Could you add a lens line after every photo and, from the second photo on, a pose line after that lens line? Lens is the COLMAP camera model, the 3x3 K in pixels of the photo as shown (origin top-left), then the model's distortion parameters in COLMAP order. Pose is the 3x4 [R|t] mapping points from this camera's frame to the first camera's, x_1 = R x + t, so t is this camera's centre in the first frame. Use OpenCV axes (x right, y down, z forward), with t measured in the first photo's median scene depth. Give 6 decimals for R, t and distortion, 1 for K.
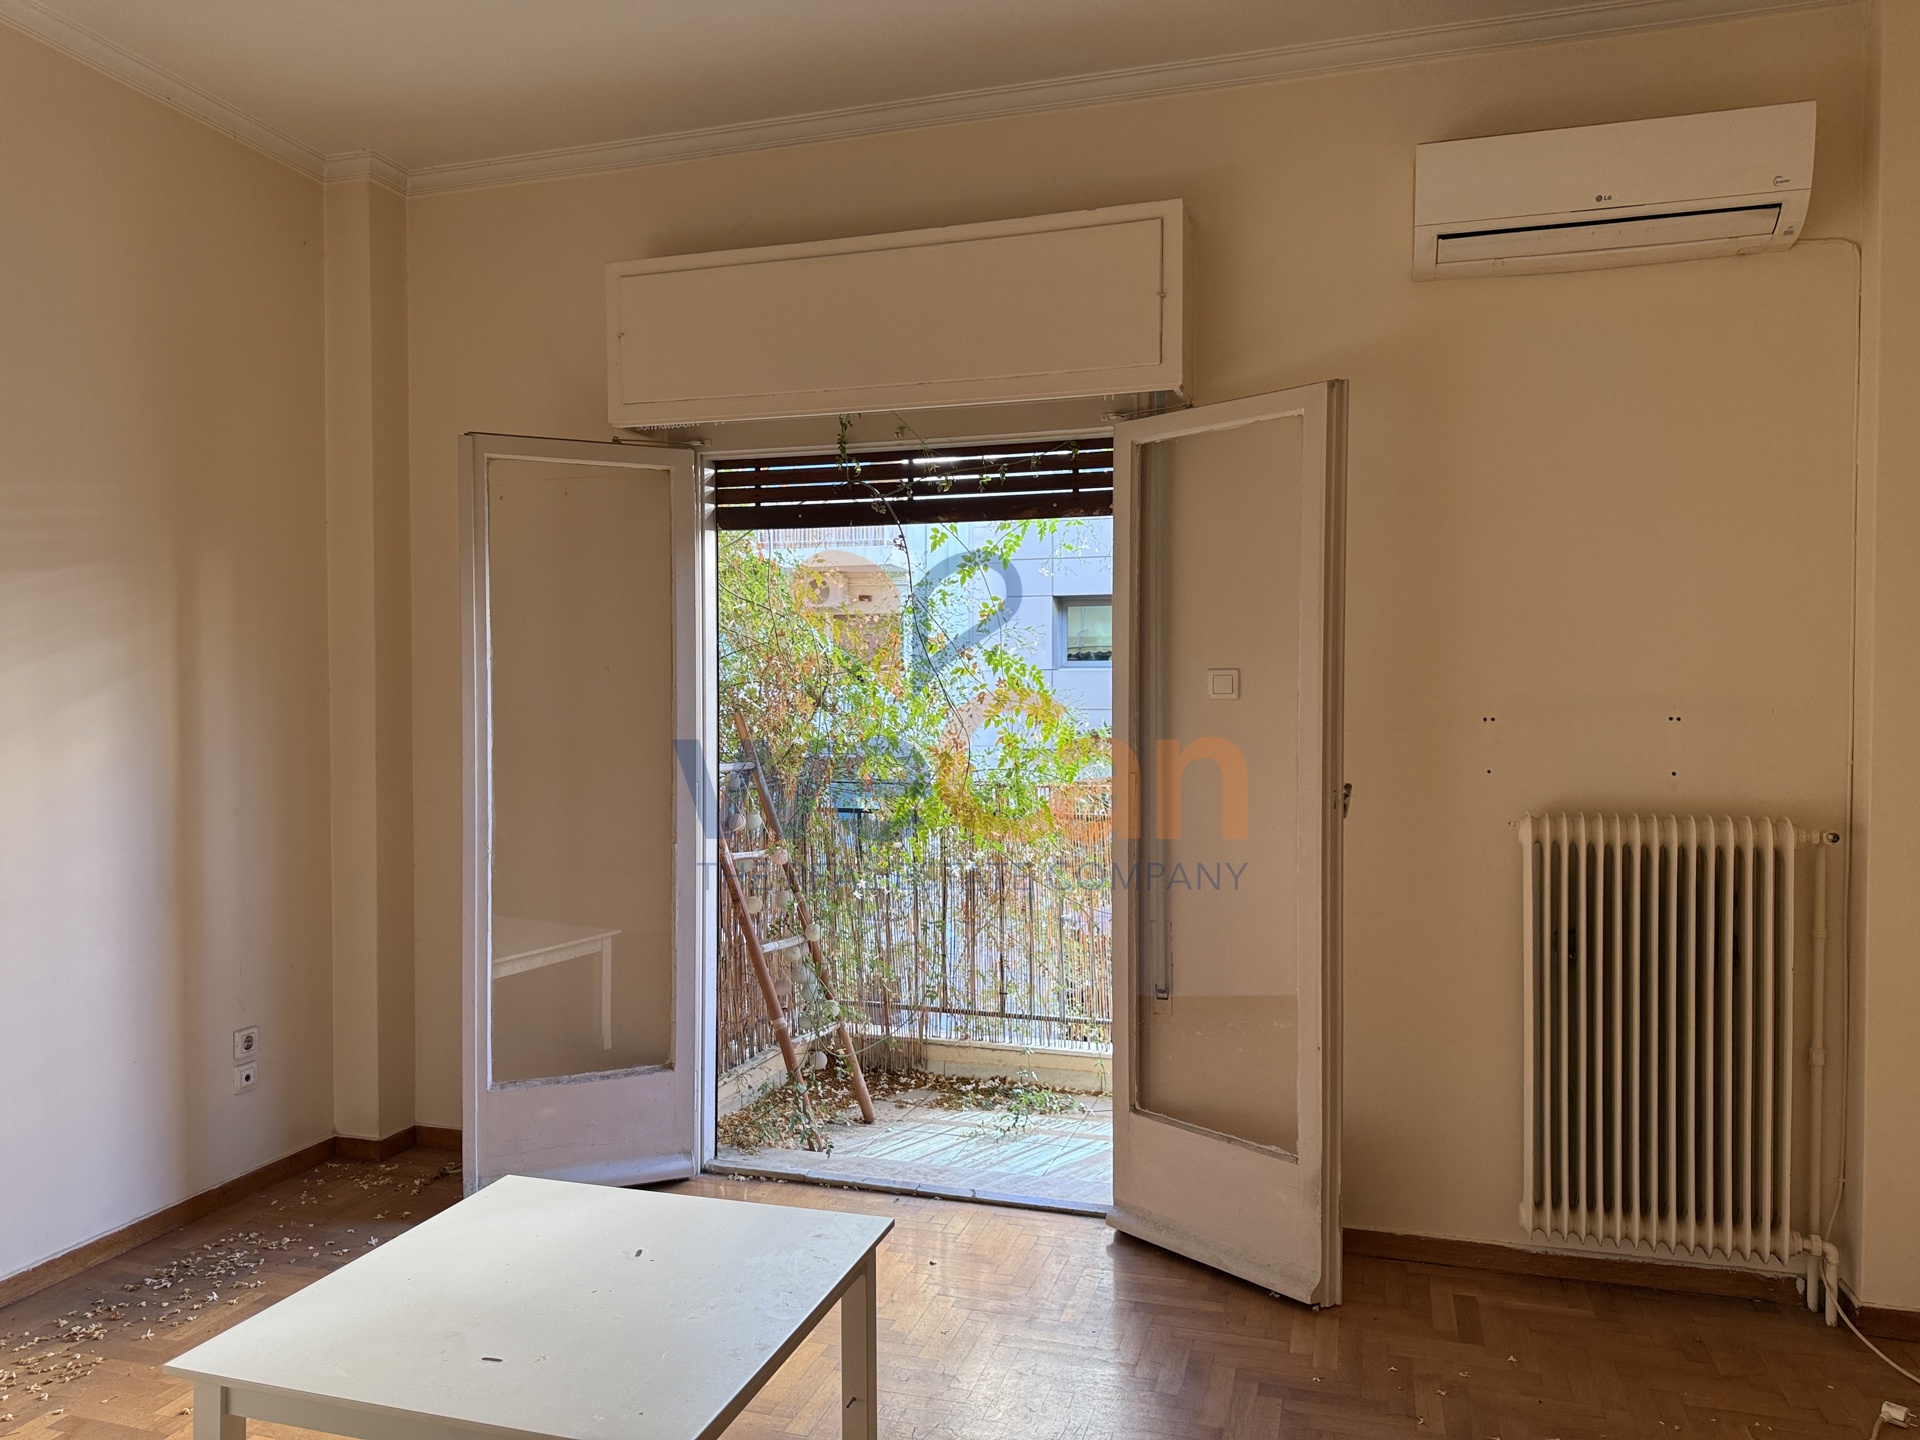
lens RADIAL K [[1323.3, 0, 958.5], [0, 1323.3, 721.3], [0, 0, 1]] dist [-0.005224, -0.008674]
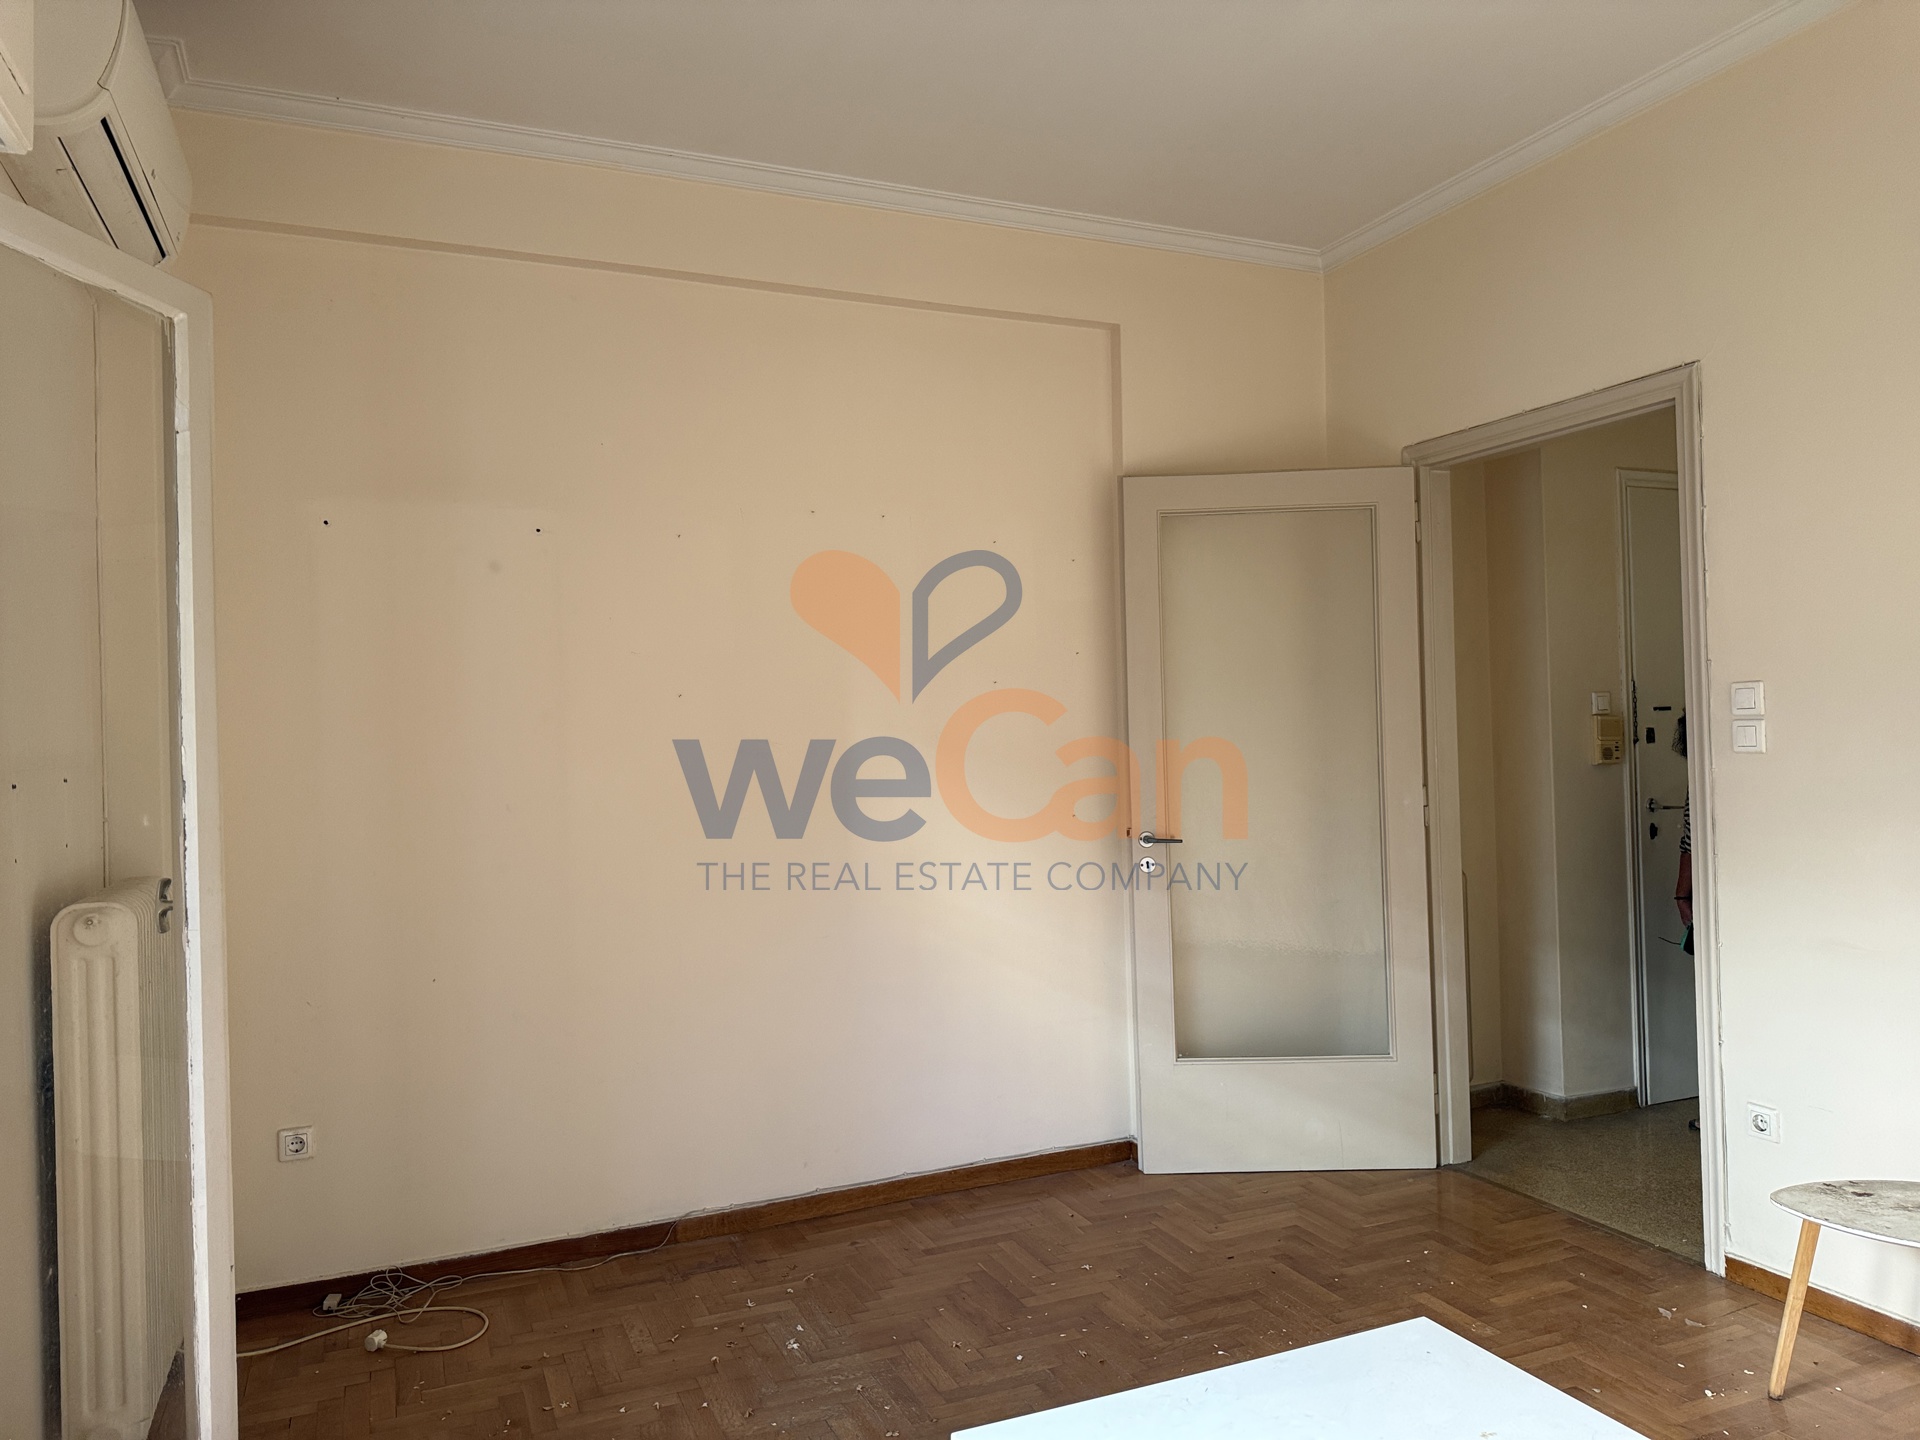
lens RADIAL K [[1349.2, 0, 965.4], [0, 1349.2, 718.3], [0, 0, 1]] dist [0.002769, -0.009026]
pose [[-0.647312, 0.026911, 0.761750, -0.438760], [0.035277, 0.999363, -0.005328, -0.016892], [-0.761408, 0.023423, -0.647849, 0.998768]]
